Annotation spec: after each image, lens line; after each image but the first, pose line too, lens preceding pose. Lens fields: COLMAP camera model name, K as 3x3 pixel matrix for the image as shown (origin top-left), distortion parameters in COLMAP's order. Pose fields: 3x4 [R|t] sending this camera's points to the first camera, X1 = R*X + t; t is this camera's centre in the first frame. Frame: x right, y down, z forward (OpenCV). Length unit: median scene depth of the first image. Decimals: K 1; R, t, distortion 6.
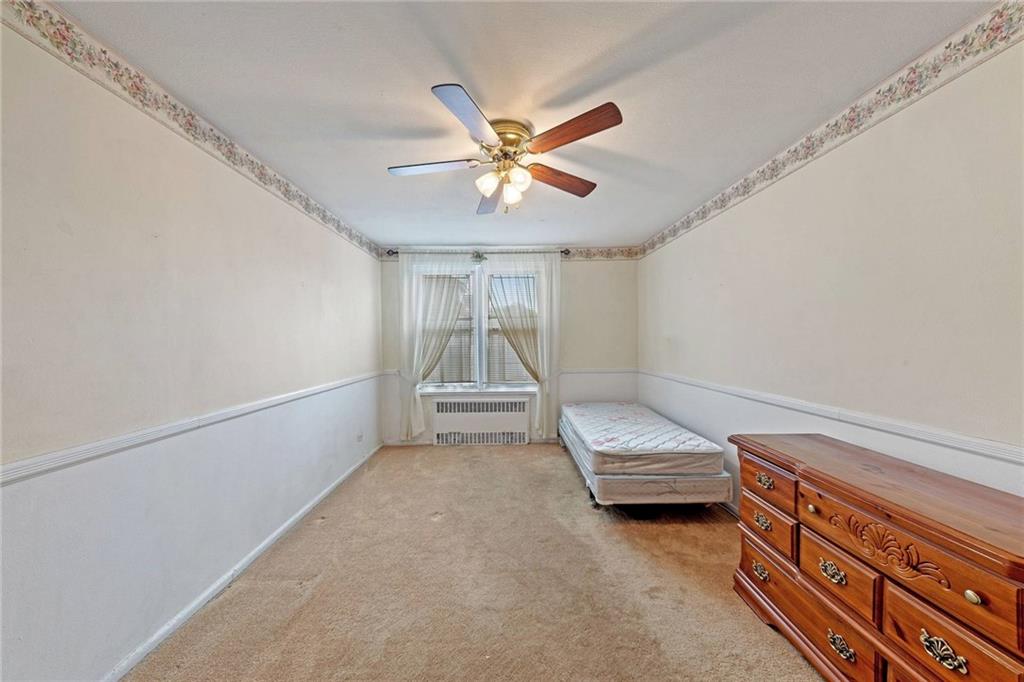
lens RADIAL K [[359.8, 0, 516.1], [0, 359.8, 341.6], [0, 0, 1]] dist [0.014394, -0.005646]
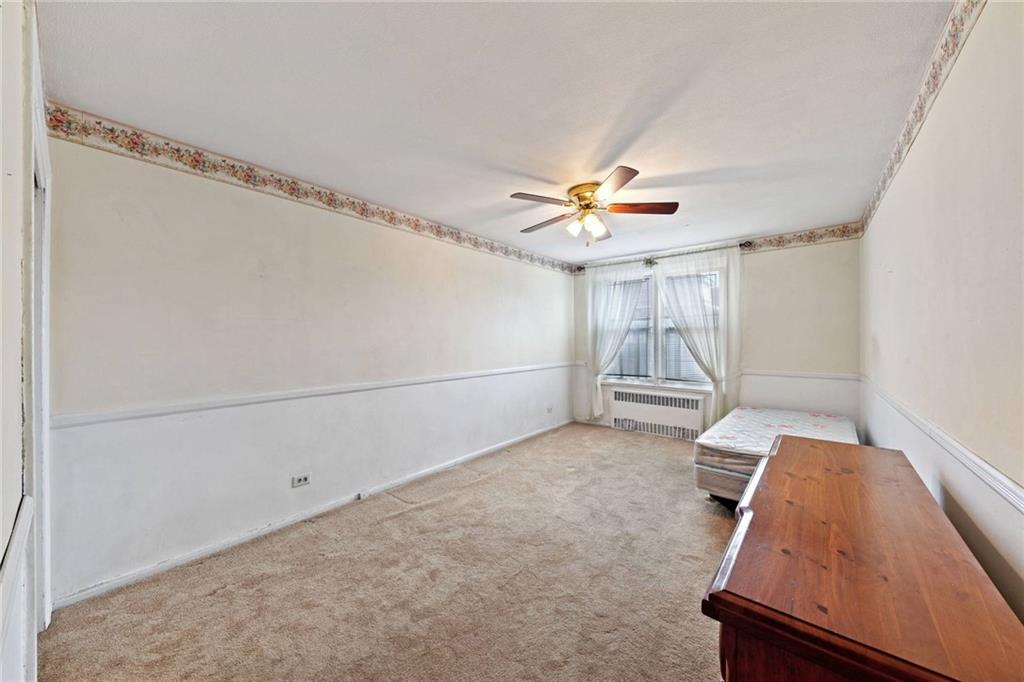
lens RADIAL K [[364.4, 0, 518.5], [0, 364.4, 338.5], [0, 0, 1]] dist [0.013962, -0.006039]
pose [[0.762576, 0.006081, -0.646870, 0.310824], [-0.006654, 0.999977, 0.001556, -0.002697], [0.646864, 0.003117, 0.762599, -0.107537]]
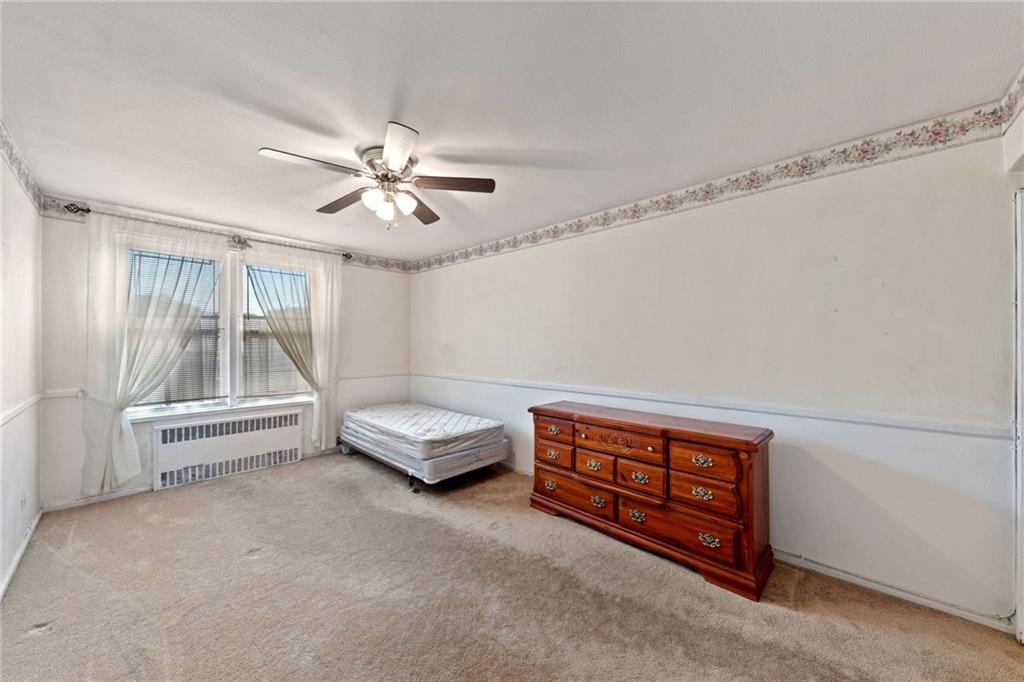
lens RADIAL K [[359.8, 0, 516.1], [0, 359.8, 341.6], [0, 0, 1]] dist [0.014394, -0.005646]
pose [[0.702547, 0.014417, 0.711491, -0.244139], [-0.003329, 0.999850, -0.016974, 0.001287], [-0.711629, 0.009556, 0.702490, -0.020839]]
